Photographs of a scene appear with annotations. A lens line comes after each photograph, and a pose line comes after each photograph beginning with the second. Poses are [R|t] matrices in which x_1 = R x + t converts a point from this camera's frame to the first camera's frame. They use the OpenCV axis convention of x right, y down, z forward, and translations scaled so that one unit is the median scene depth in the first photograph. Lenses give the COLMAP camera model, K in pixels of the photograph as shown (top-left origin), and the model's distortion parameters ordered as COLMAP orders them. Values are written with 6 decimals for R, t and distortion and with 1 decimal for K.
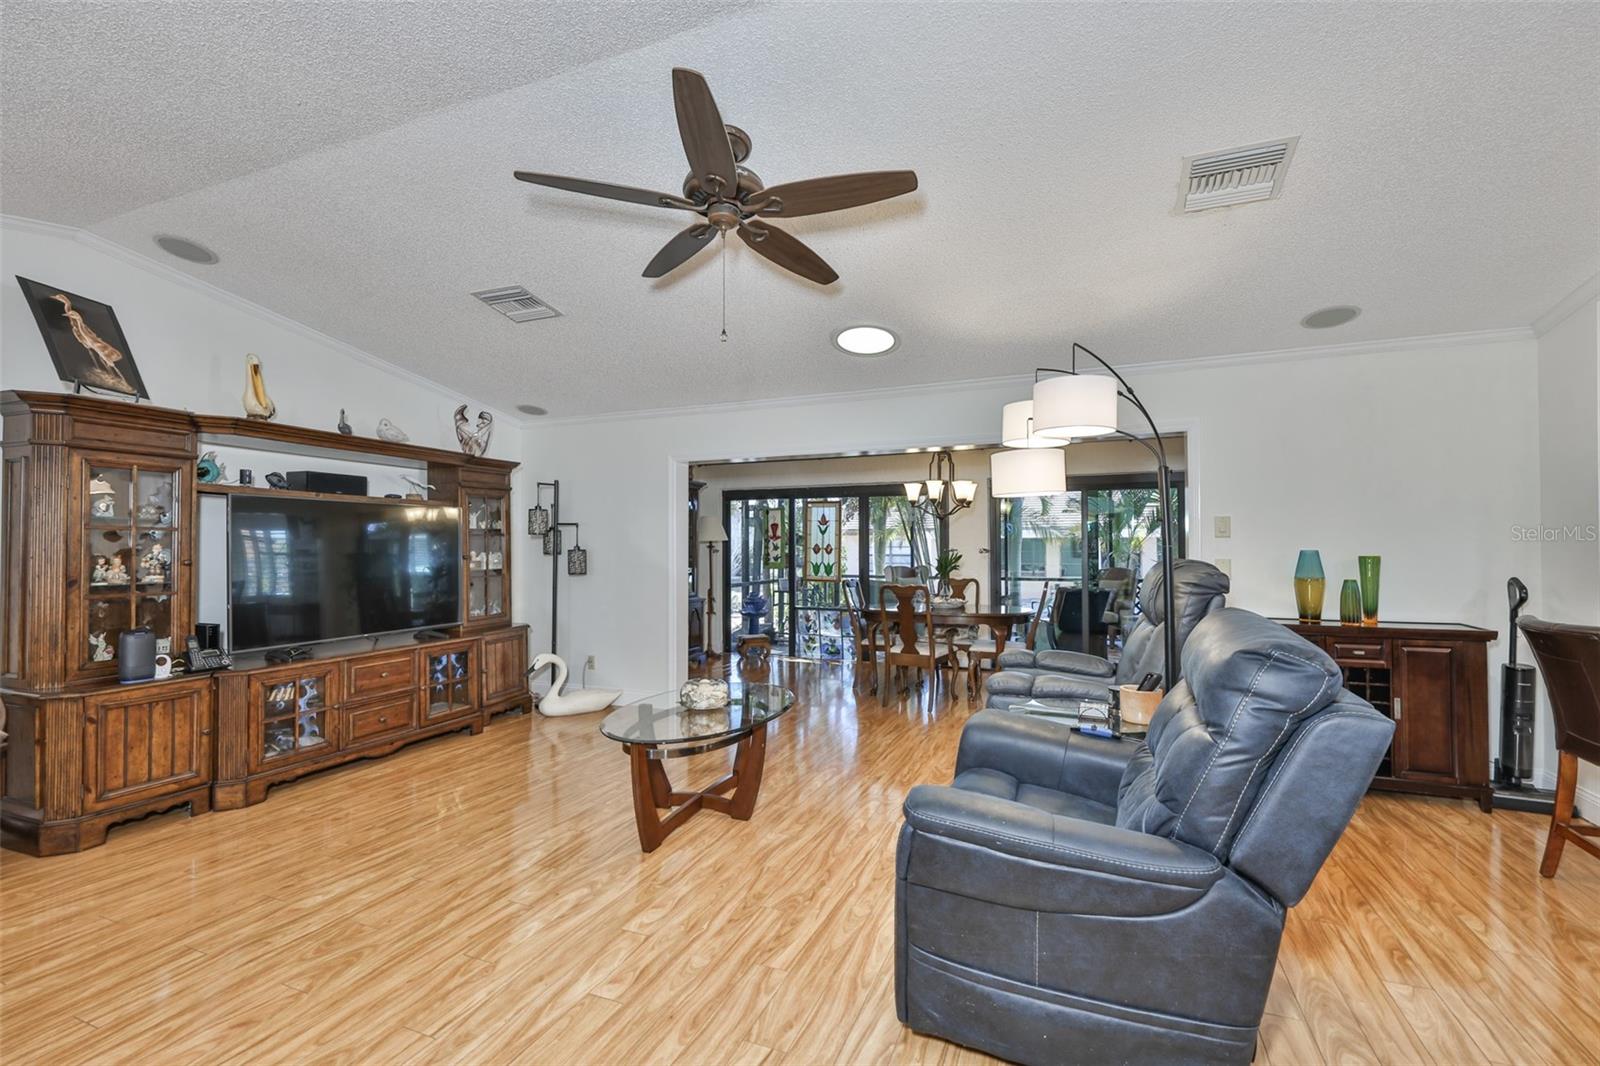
lens RADIAL K [[675.6, 0, 827.6], [0, 675.6, 536.7], [0, 0, 1]] dist [0.001084, 0.000387]
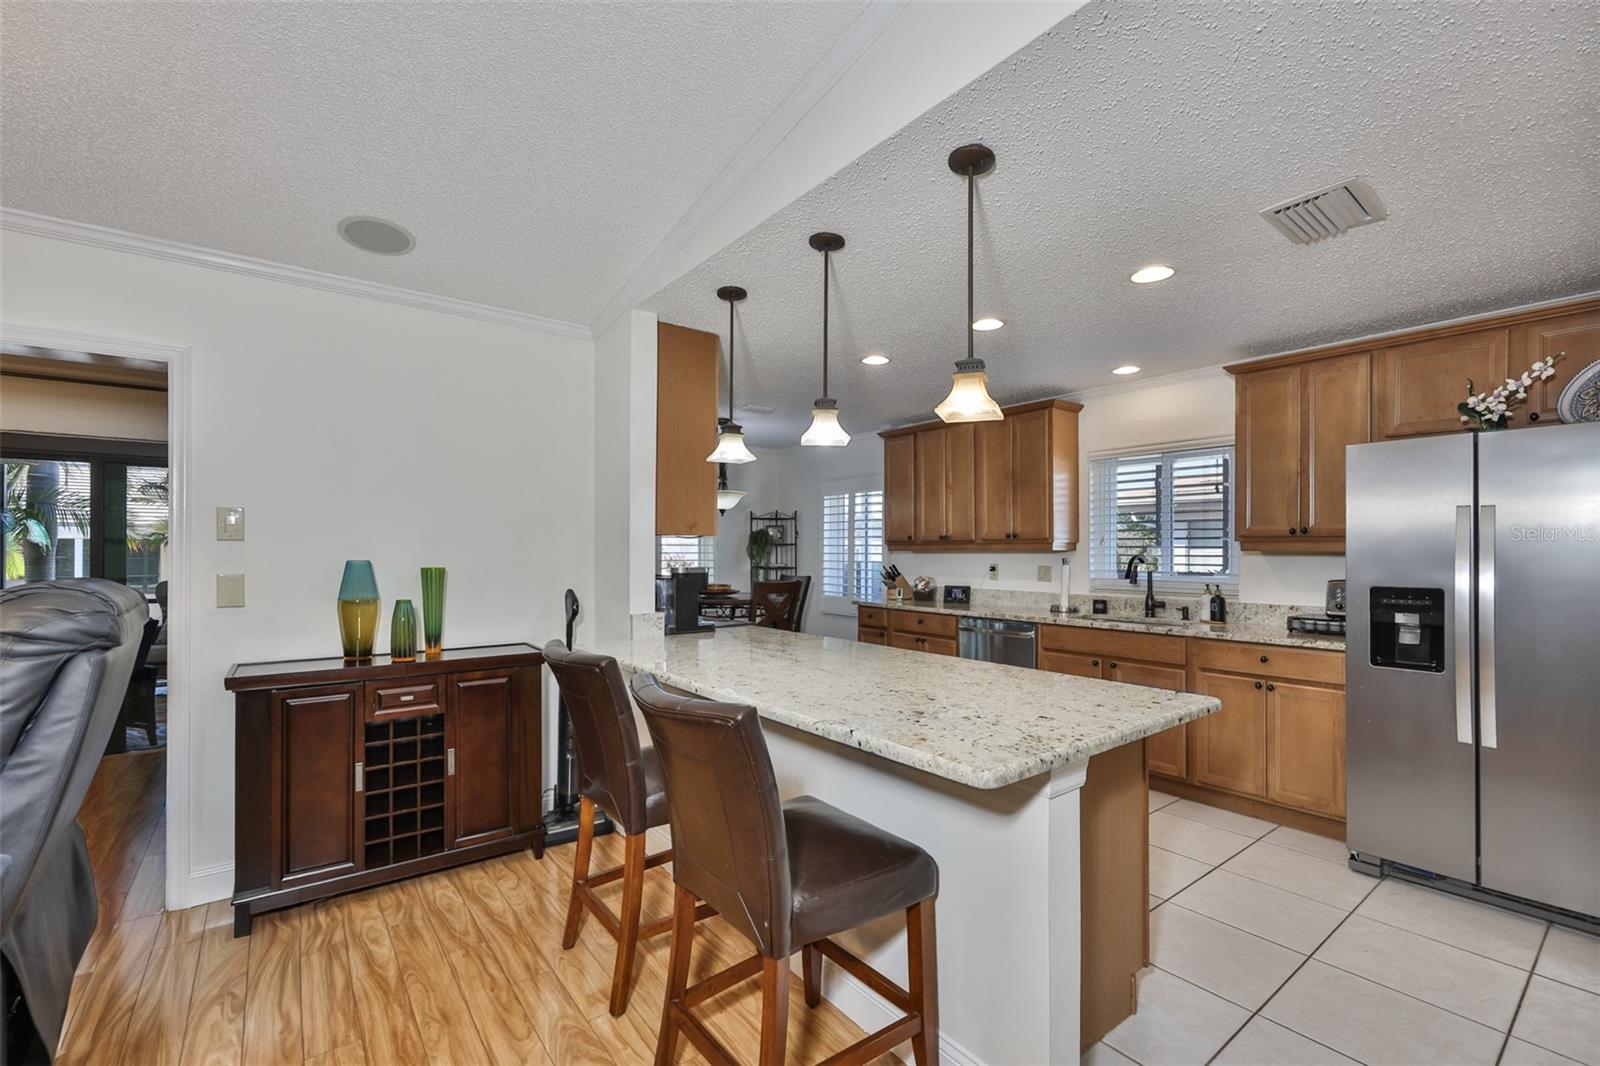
lens RADIAL K [[700.4, 0, 797.5], [0, 700.4, 550.6], [0, 0, 1]] dist [-0.000284, 0.000291]
pose [[0.514967, 0.007202, 0.857180, 0.332522], [-0.016644, 0.999860, 0.001599, 0.000619], [-0.857048, -0.015091, 0.515015, 0.227917]]
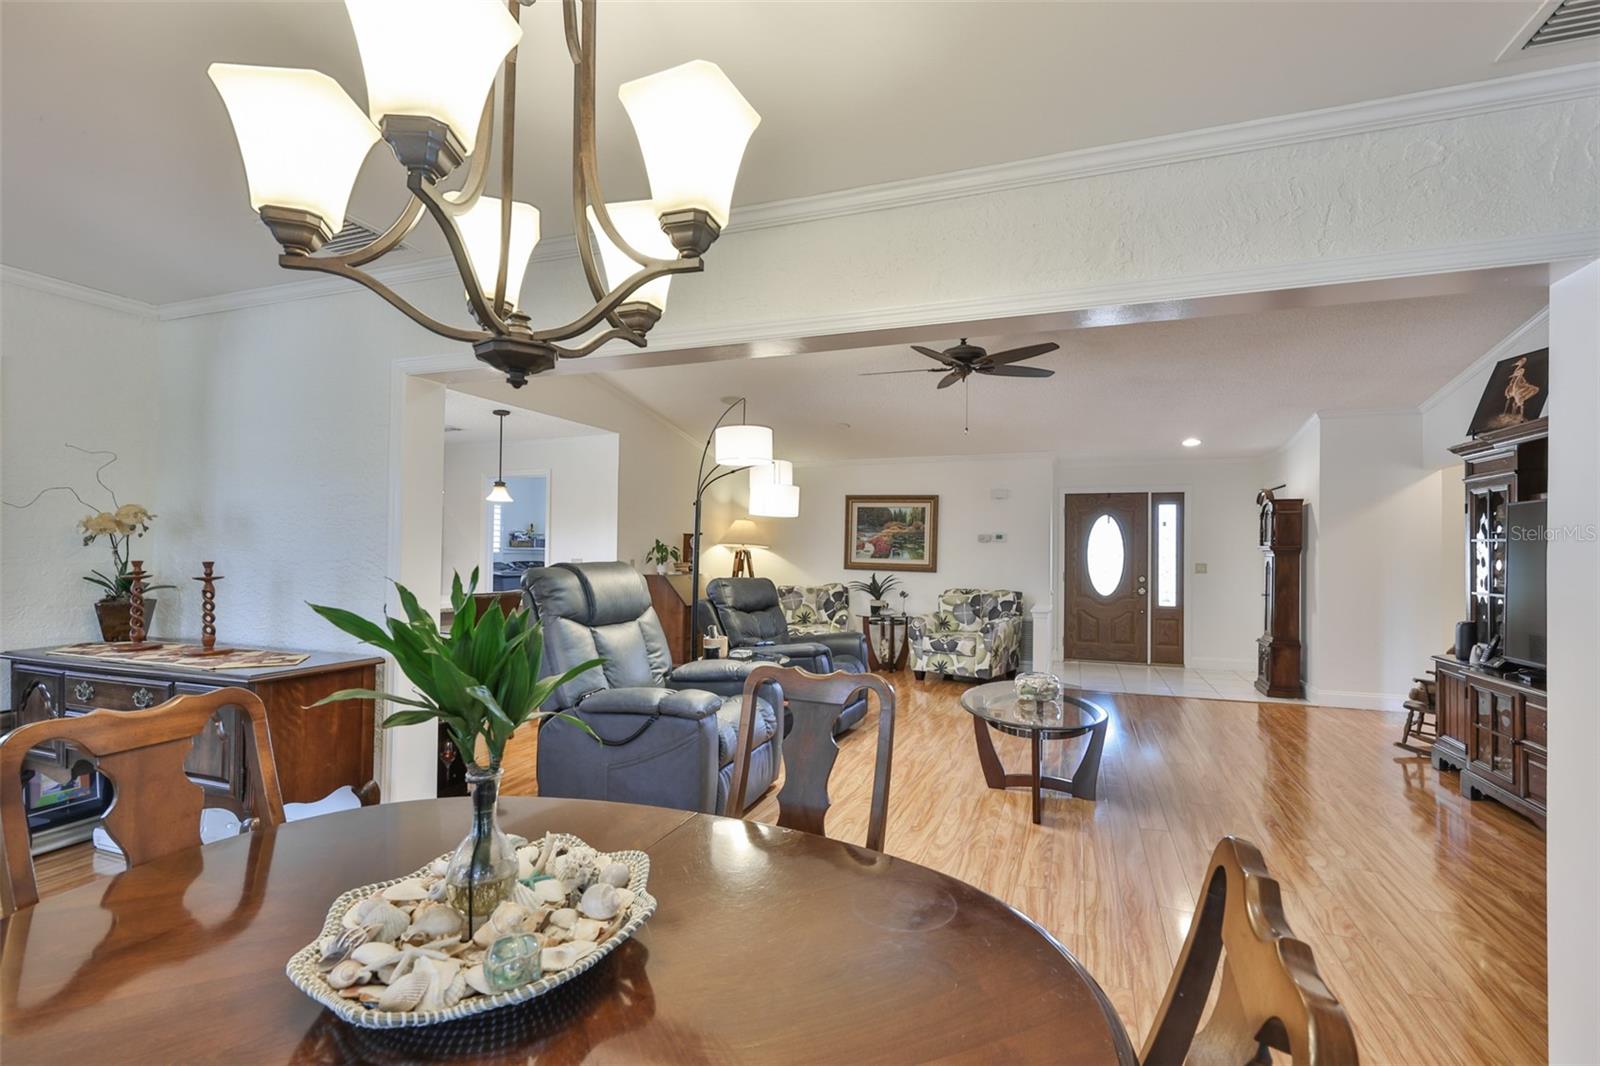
lens RADIAL K [[691.1, 0, 807.2], [0, 691.1, 546.4], [0, 0, 1]] dist [0.000412, -0.000180]
pose [[-0.999715, -0.007105, -0.022772, 0.207067], [-0.006640, 0.999770, -0.020412, 0.027731], [0.022912, -0.020255, -0.999532, 1.950716]]
